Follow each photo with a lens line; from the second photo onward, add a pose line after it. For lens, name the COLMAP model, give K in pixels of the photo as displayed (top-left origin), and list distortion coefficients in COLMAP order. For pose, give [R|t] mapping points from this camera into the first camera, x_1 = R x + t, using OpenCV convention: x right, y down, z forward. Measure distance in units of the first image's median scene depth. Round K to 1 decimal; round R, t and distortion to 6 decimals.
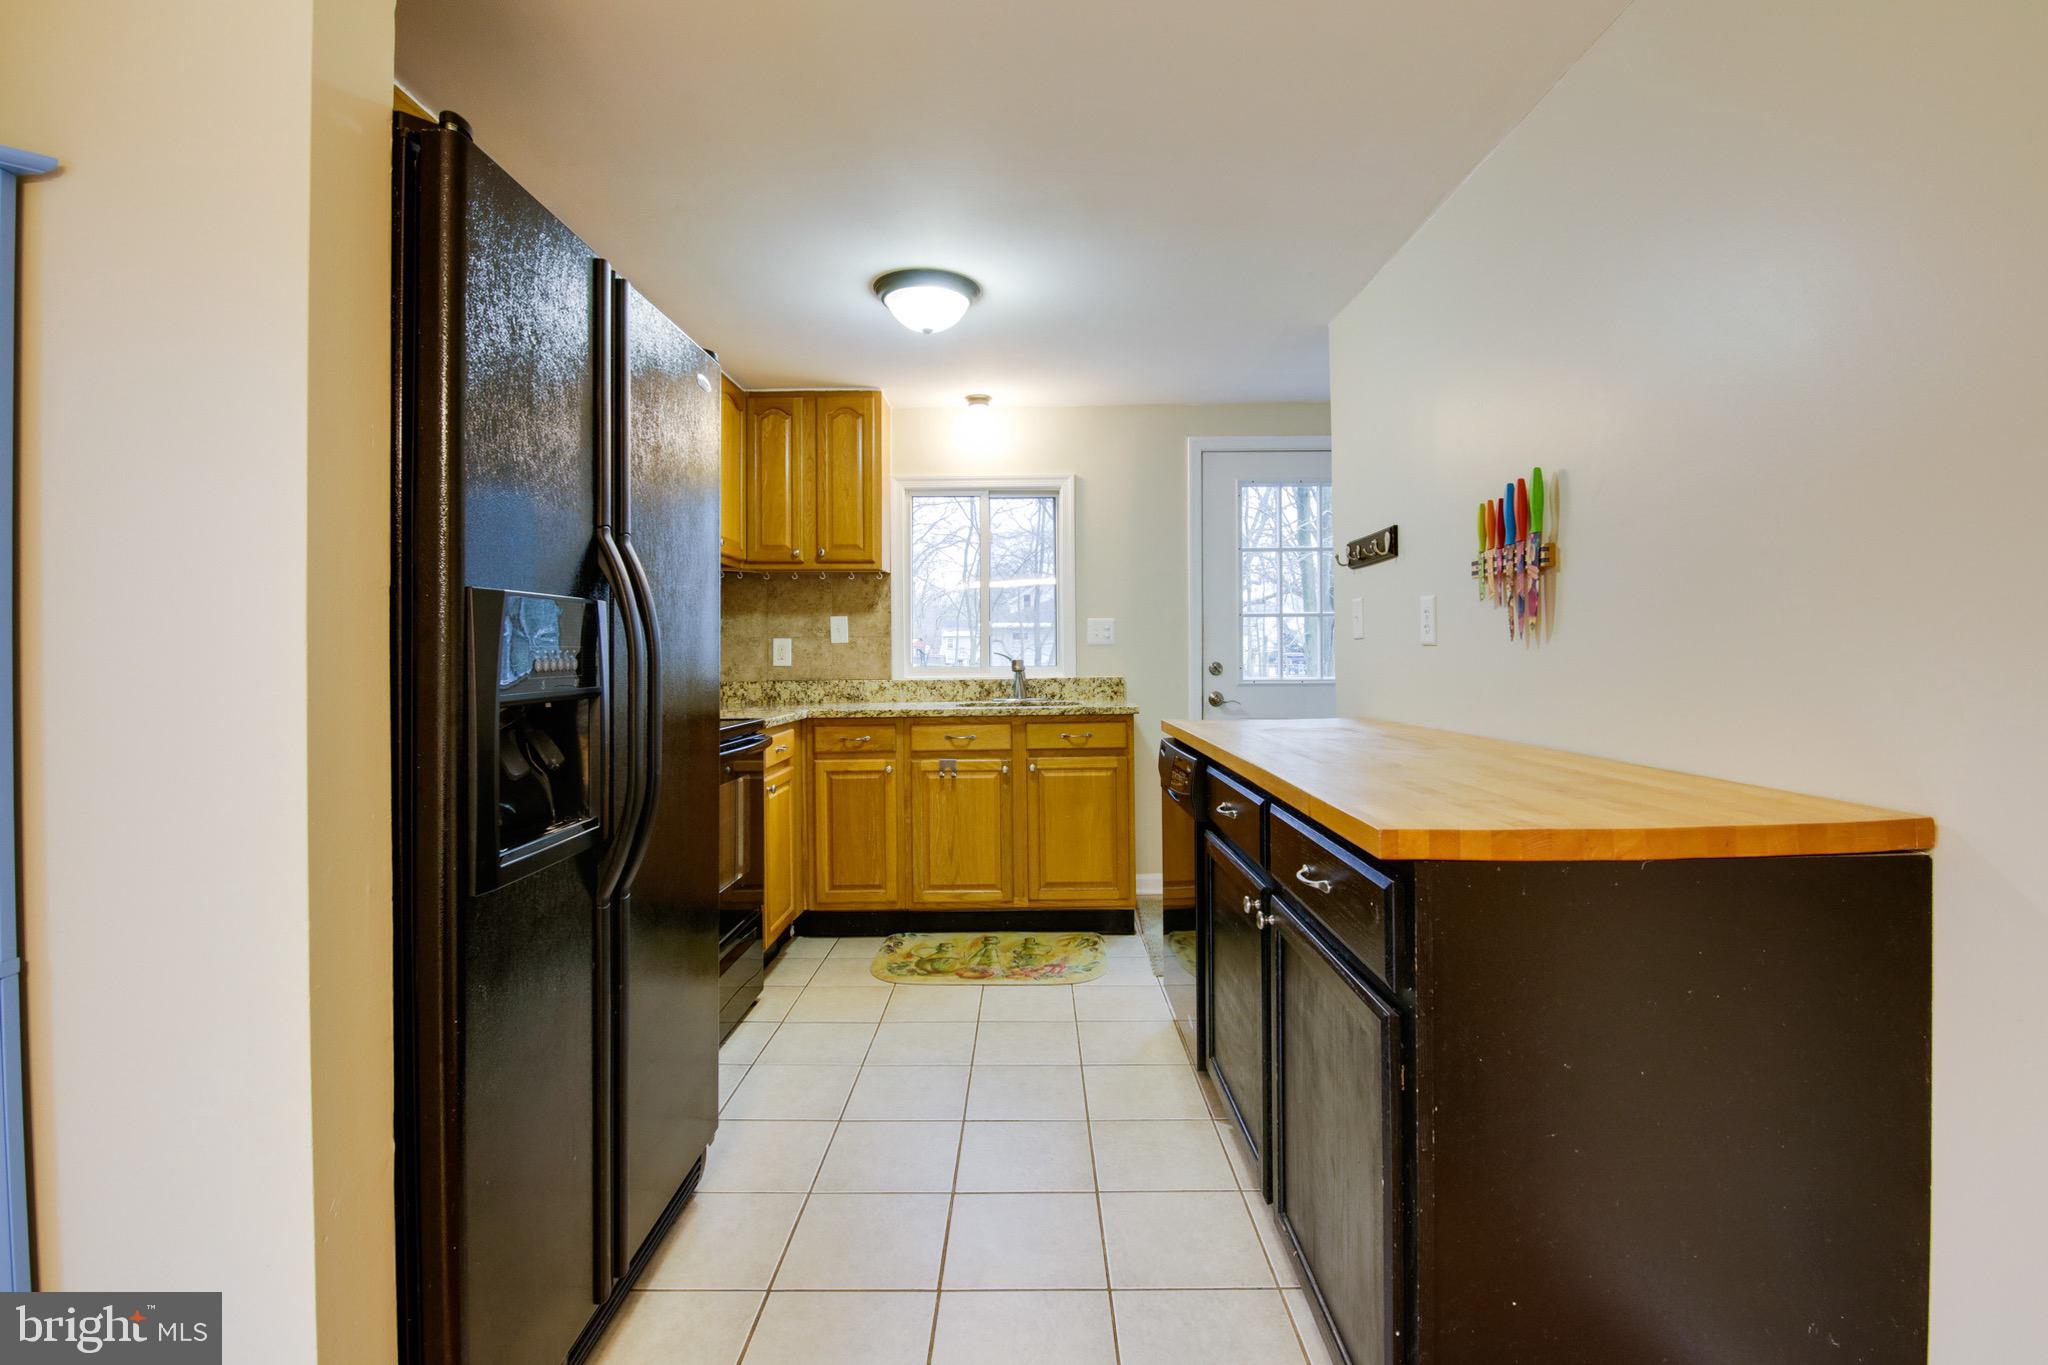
lens RADIAL K [[925.0, 0, 1025.5], [0, 925.0, 651.6], [0, 0, 1]] dist [-0.000767, -0.012215]
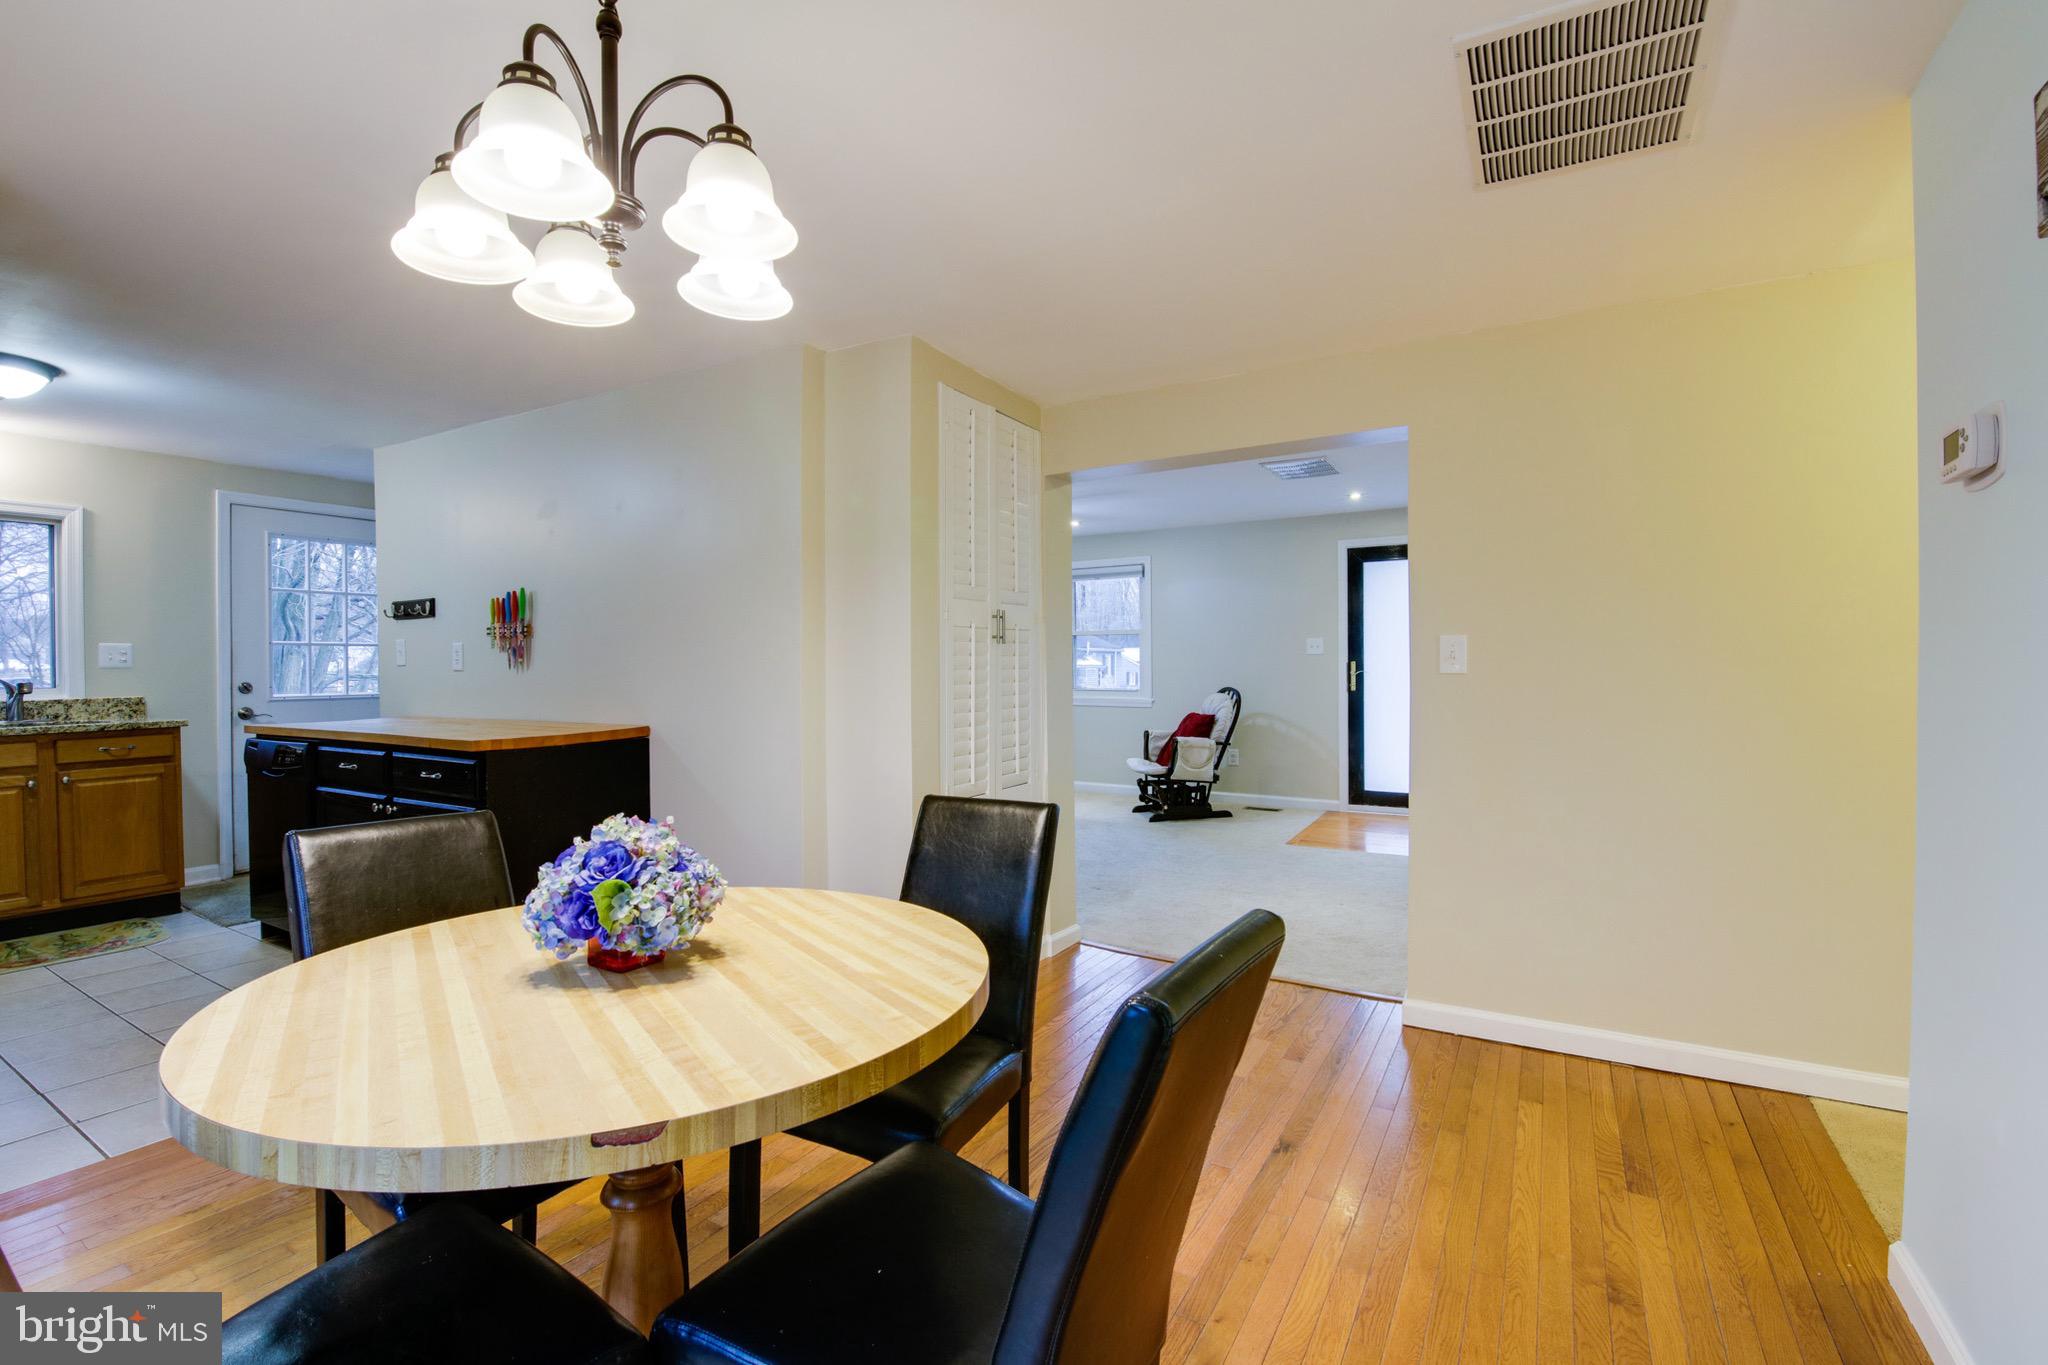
lens RADIAL K [[893.7, 0, 1025.2], [0, 893.7, 670.2], [0, 0, 1]] dist [-0.000351, -0.010149]
pose [[0.507358, -0.001287, 0.861734, -0.317400], [0.000108, 0.999999, 0.001429, -0.007151], [-0.861735, -0.000632, 0.507358, -0.523701]]
